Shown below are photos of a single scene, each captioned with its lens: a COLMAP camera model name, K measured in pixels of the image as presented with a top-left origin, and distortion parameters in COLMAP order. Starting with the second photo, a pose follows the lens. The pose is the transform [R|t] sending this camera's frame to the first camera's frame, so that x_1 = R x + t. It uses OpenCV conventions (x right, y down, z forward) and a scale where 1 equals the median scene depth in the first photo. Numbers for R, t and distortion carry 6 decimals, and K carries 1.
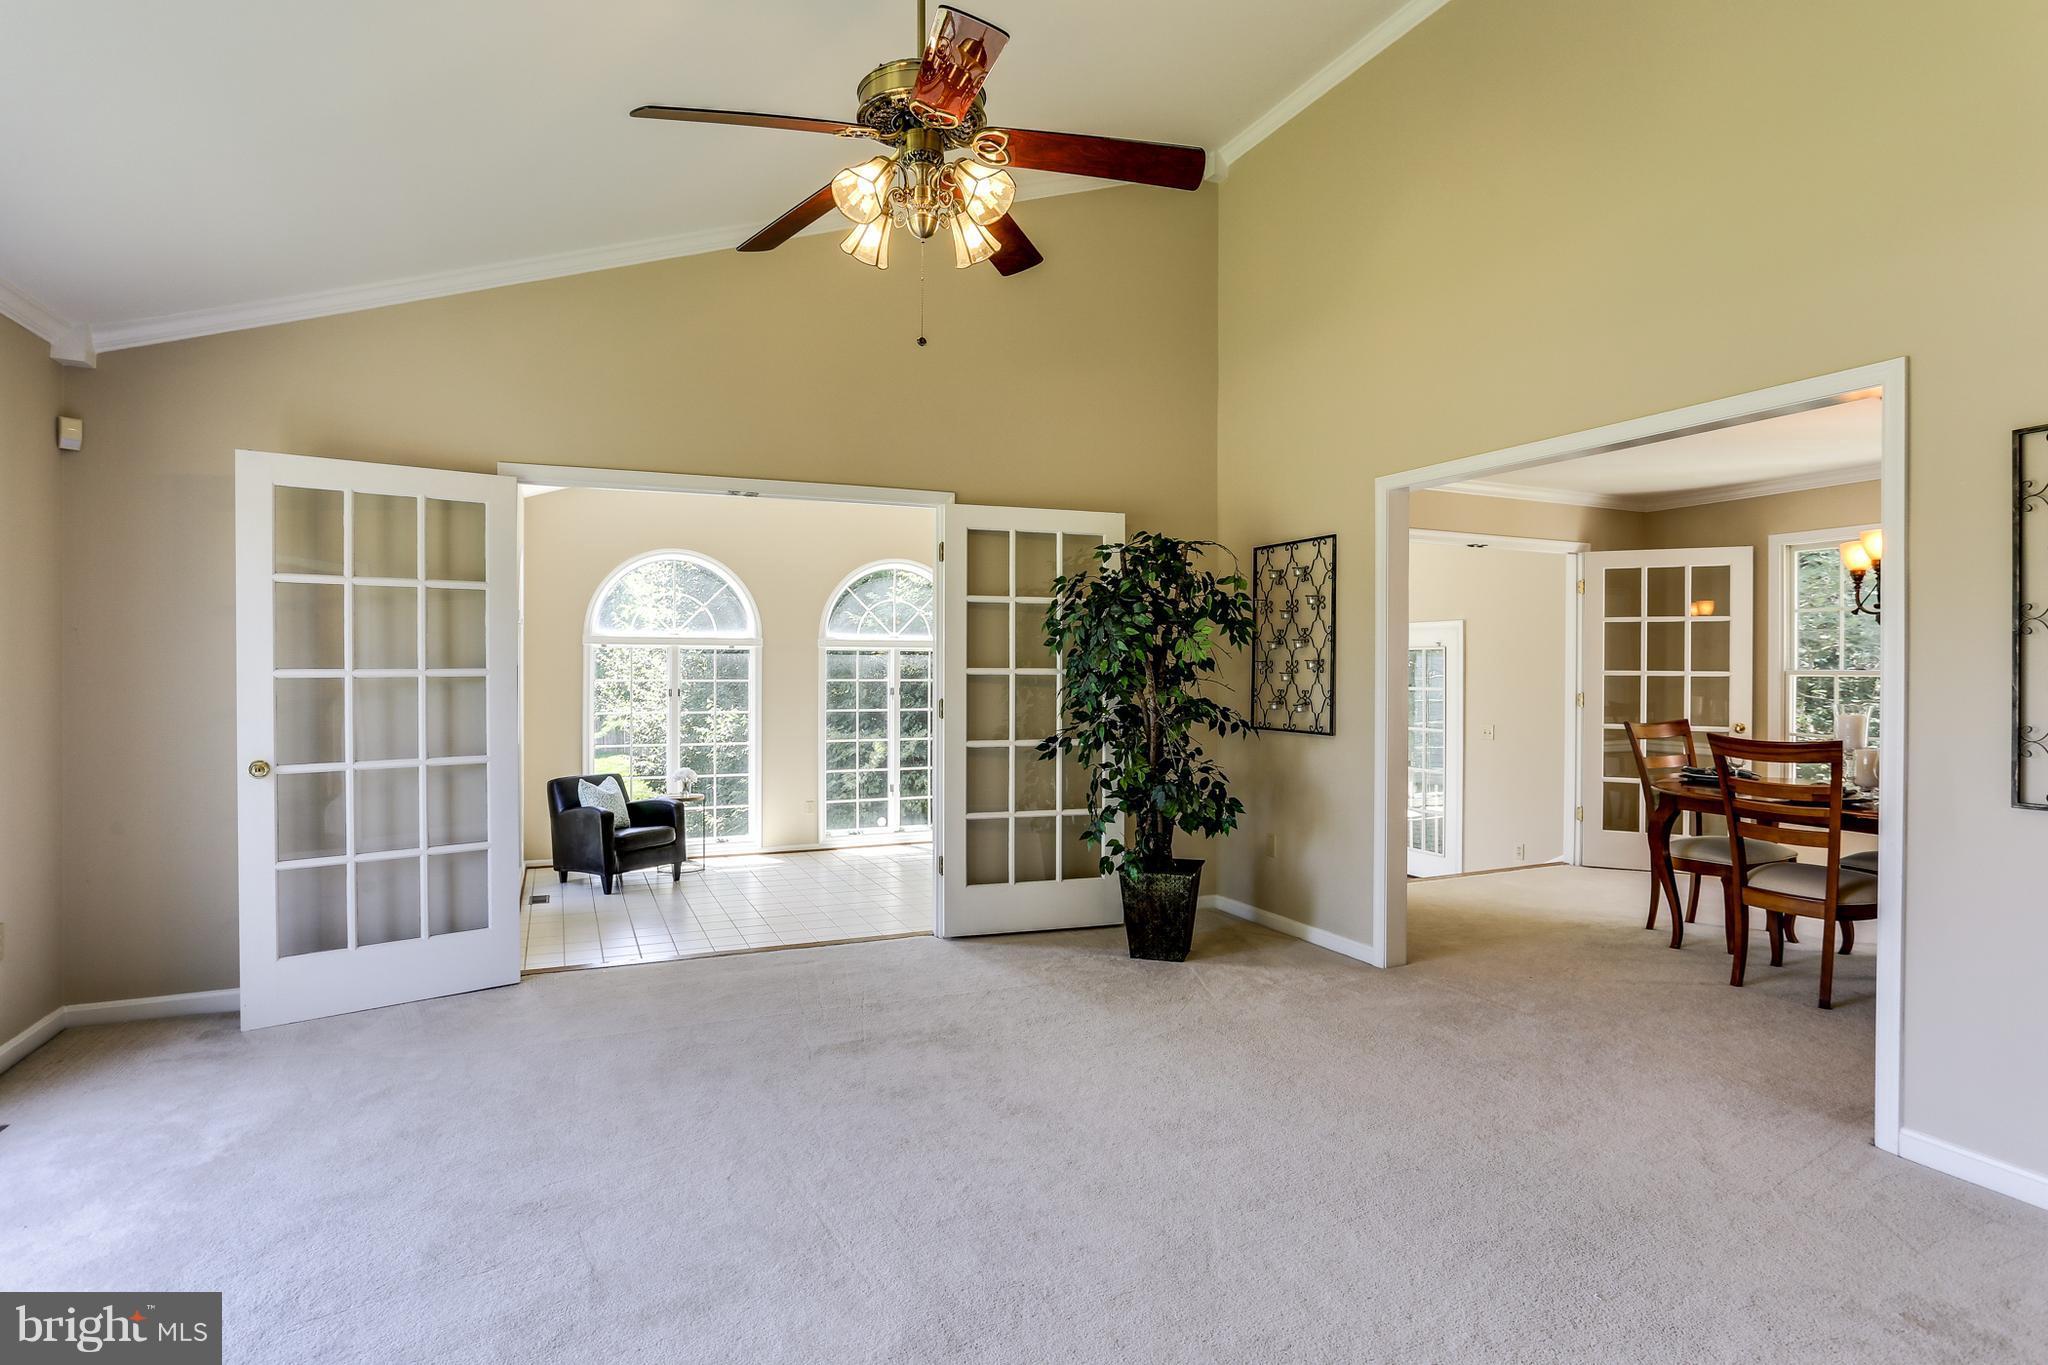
lens RADIAL K [[995.6, 0, 1028.3], [0, 995.6, 685.8], [0, 0, 1]] dist [-0.007193, 0.005480]
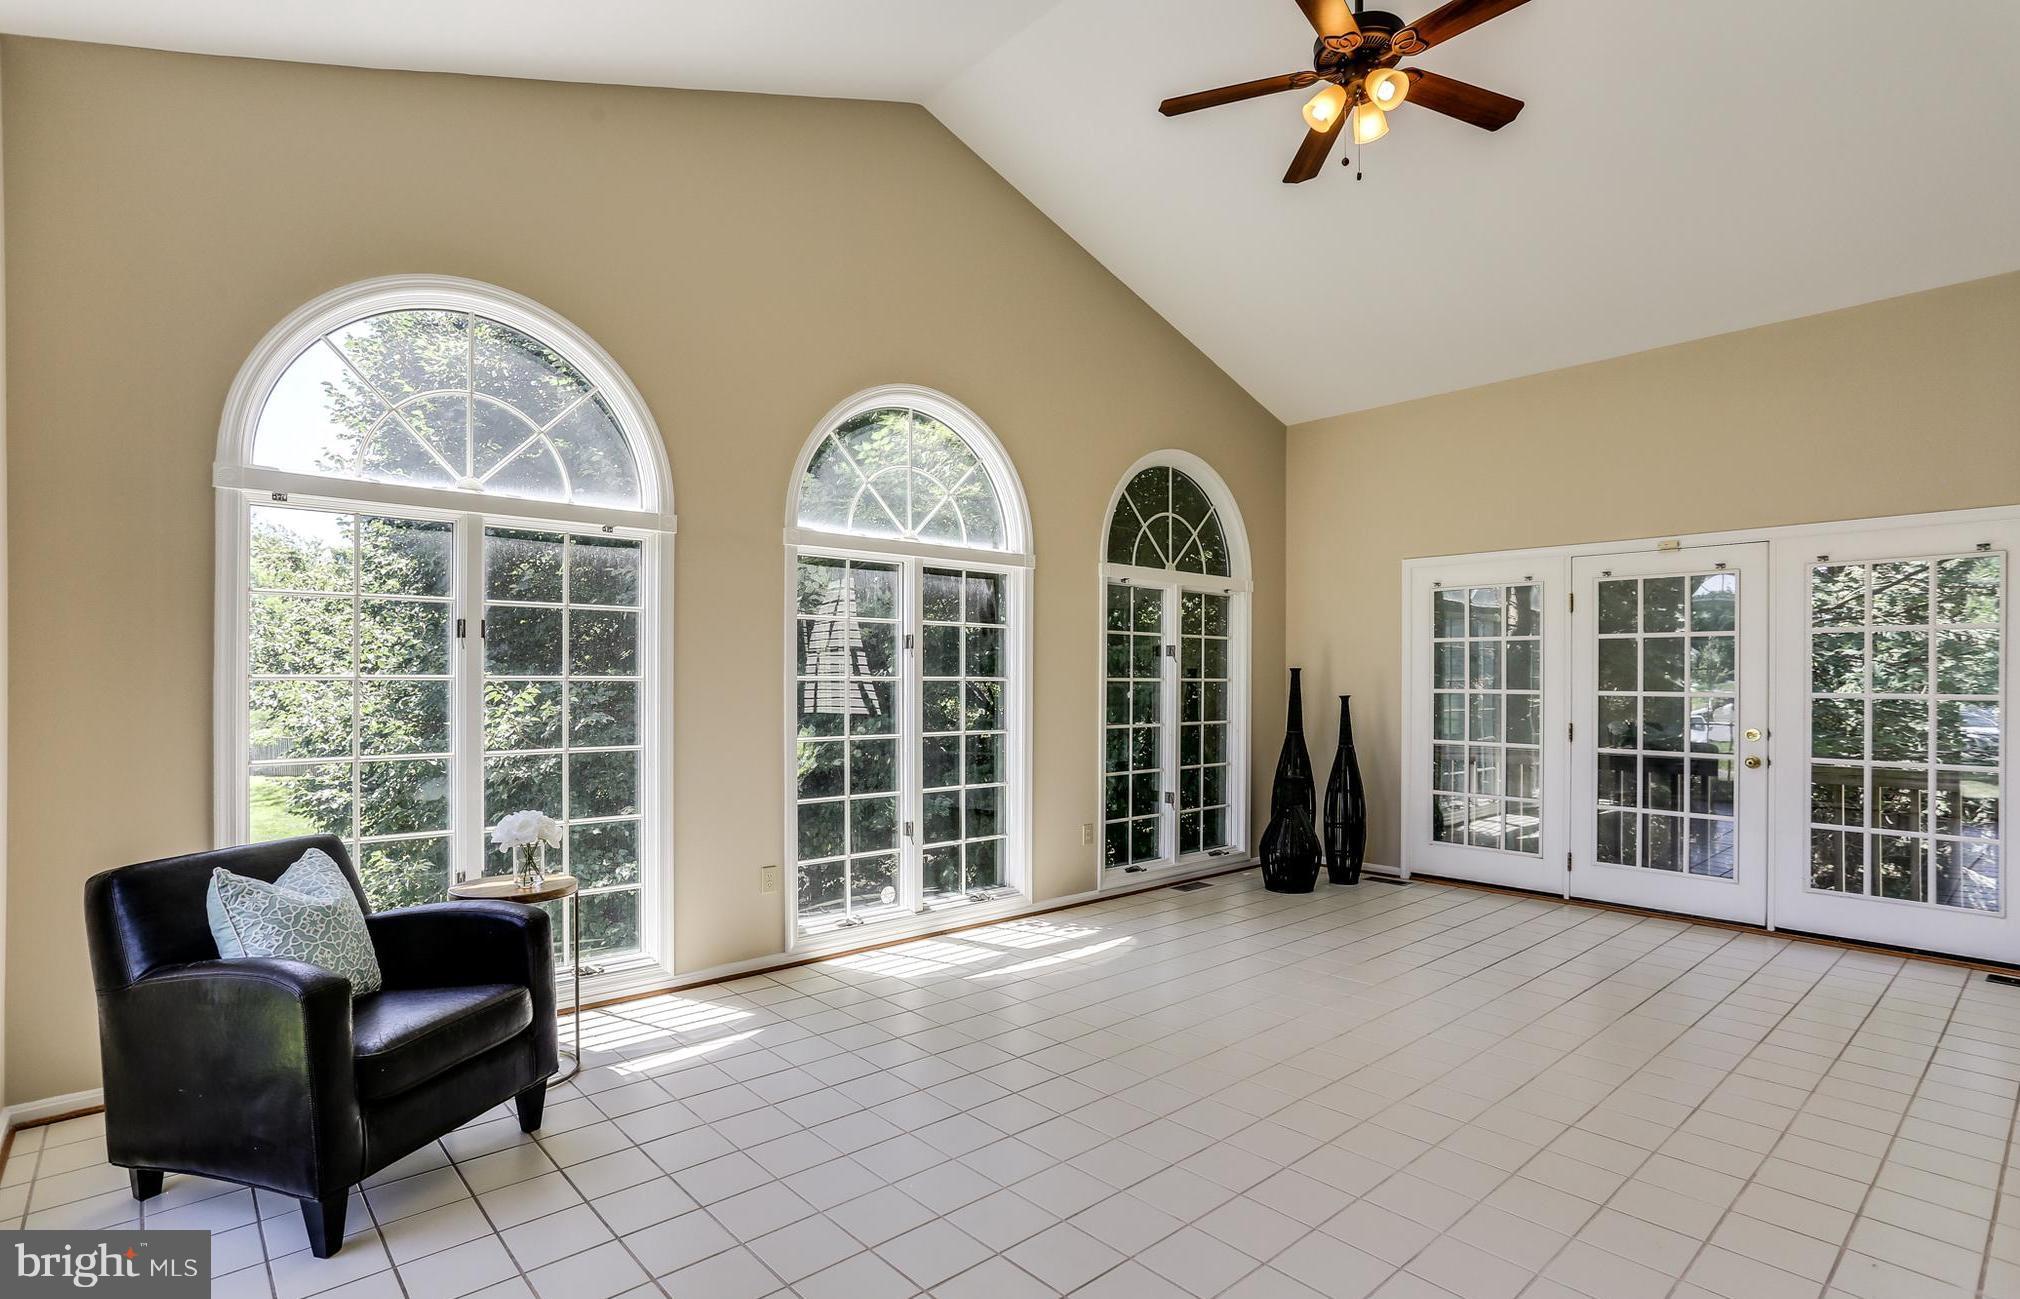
lens RADIAL K [[985.0, 0, 1006.6], [0, 985.0, 680.2], [0, 0, 1]] dist [-0.000567, 0.001178]
pose [[0.961751, -0.007894, 0.273812, -0.247606], [0.011456, 0.999869, -0.011413, 0.034632], [-0.273686, 0.014113, 0.961715, 0.530873]]
